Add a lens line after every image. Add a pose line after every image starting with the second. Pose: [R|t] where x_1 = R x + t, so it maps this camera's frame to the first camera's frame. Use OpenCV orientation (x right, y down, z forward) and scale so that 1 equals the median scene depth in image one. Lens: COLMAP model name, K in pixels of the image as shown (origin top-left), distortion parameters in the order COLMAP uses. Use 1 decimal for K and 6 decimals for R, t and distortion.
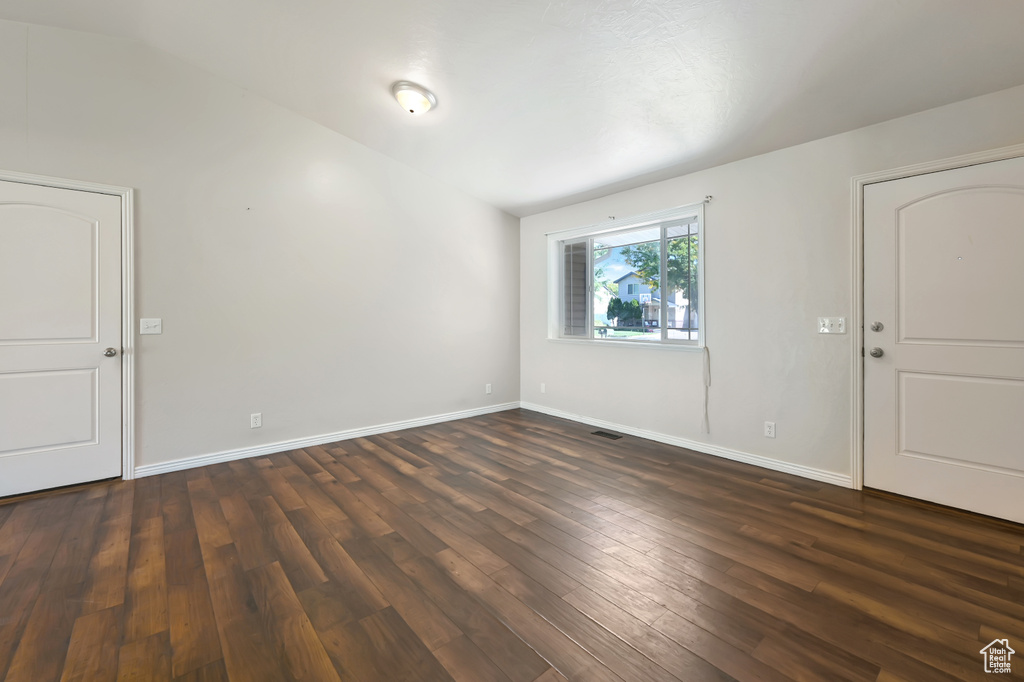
lens RADIAL K [[430.7, 0, 514.0], [0, 430.7, 321.3], [0, 0, 1]] dist [0.001442, 0.000216]
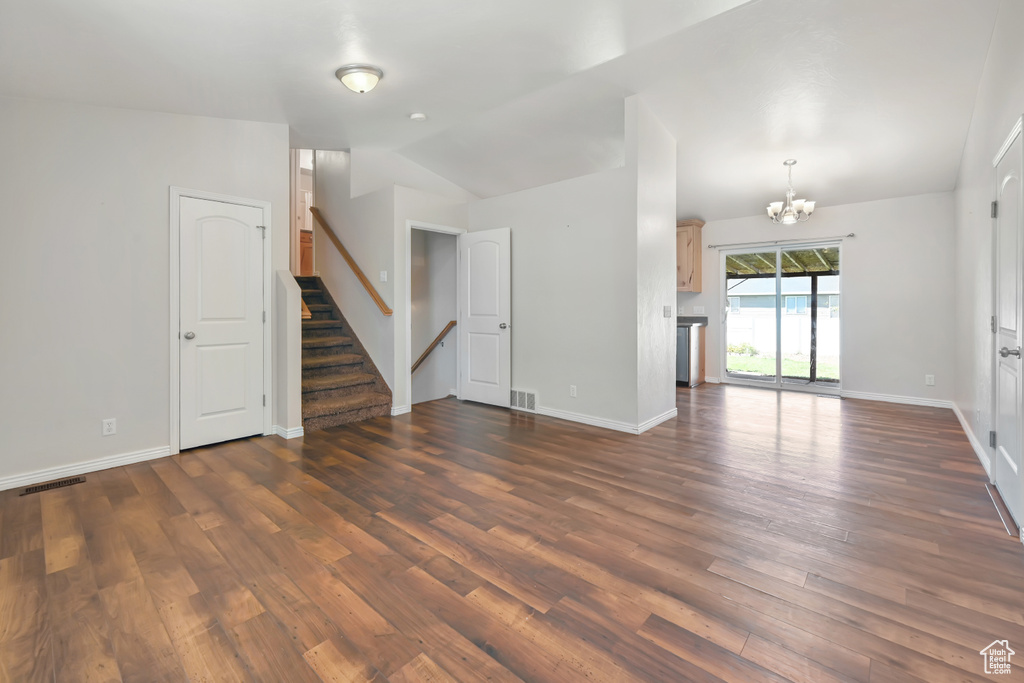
lens RADIAL K [[429.9, 0, 518.1], [0, 429.9, 299.0], [0, 0, 1]] dist [0.001921, 0.000360]
pose [[-0.987517, 0.003521, -0.157471, 0.008745], [0.004198, 0.999983, -0.003969, -0.019199], [0.157454, -0.004581, -0.987516, 1.700928]]
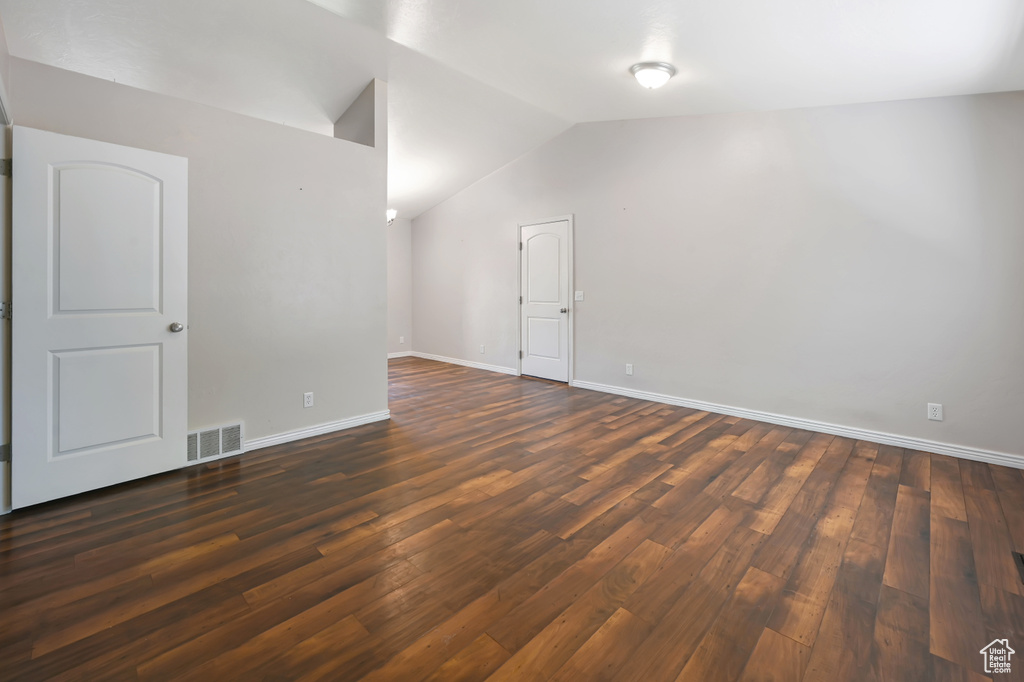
lens RADIAL K [[429.9, 0, 518.1], [0, 429.9, 298.5], [0, 0, 1]] dist [0.001921, 0.000360]
pose [[0.109766, 0.019421, -0.993768, 0.838064], [-0.008731, 0.999789, 0.018574, -0.007846], [0.993919, 0.006638, 0.109912, 0.663572]]
